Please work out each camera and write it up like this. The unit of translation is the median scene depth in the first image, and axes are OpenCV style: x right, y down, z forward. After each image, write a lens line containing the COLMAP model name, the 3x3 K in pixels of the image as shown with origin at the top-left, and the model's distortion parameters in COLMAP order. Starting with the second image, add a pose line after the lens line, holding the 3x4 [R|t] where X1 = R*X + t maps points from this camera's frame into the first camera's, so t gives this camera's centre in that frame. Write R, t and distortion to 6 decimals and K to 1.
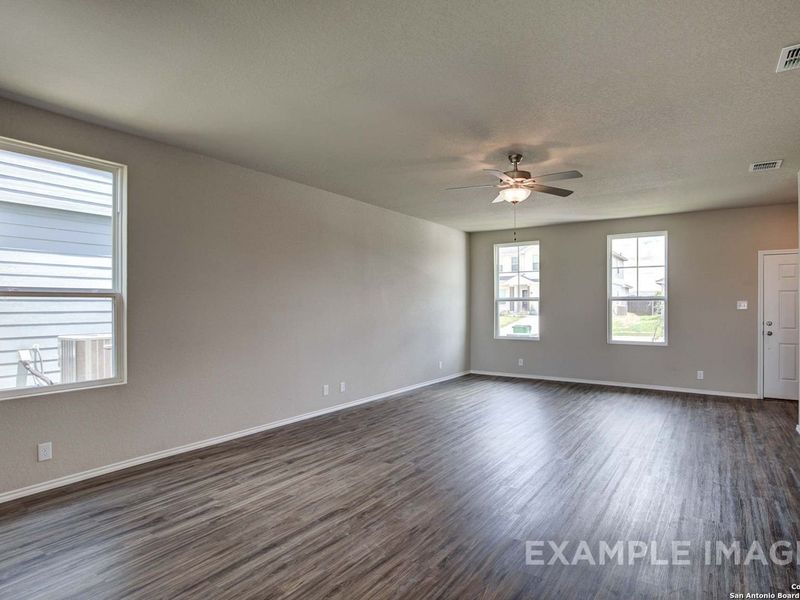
lens RADIAL K [[457.1, 0, 406.0], [0, 457.1, 306.3], [0, 0, 1]] dist [-0.018432, -0.000244]
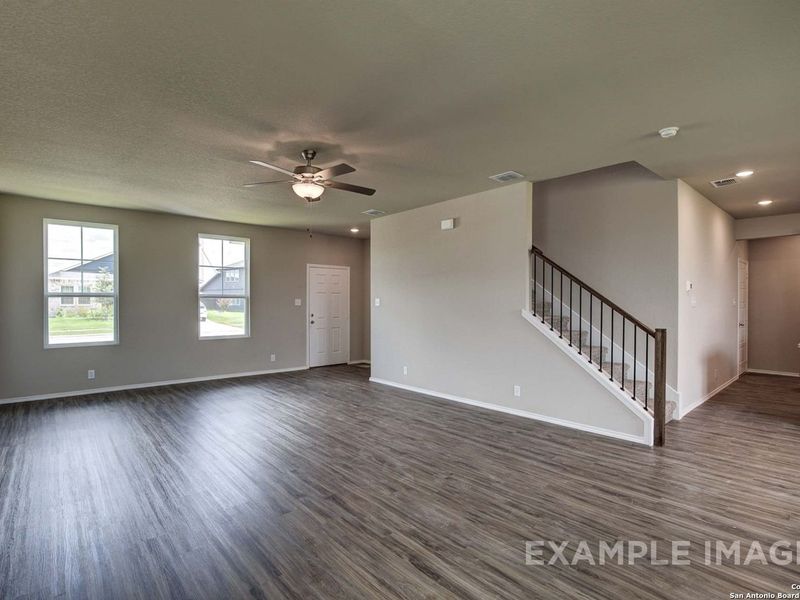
lens RADIAL K [[411.3, 0, 407.5], [0, 411.3, 303.0], [0, 0, 1]] dist [-0.036884, 0.003629]
pose [[0.238805, -0.000831, 0.971067, -0.373610], [0.002442, 0.999997, 0.000255, -0.000237], [-0.971064, 0.002310, 0.238807, 0.378952]]
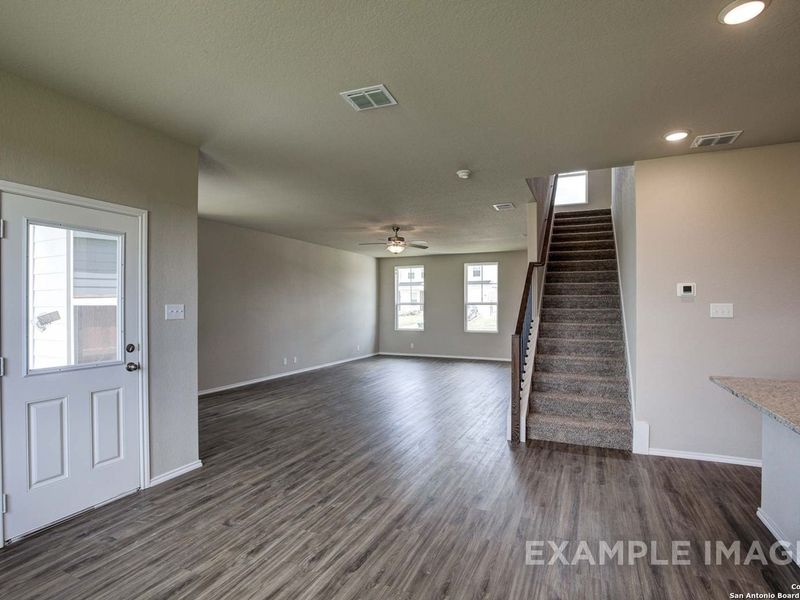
lens RADIAL K [[411.3, 0, 402.1], [0, 411.3, 297.9], [0, 0, 1]] dist [-0.036884, 0.003629]
pose [[0.985679, 0.002795, 0.168611, -0.011599], [0.000851, 0.999767, -0.021547, -0.006475], [-0.168632, 0.021382, 0.985447, -0.424492]]
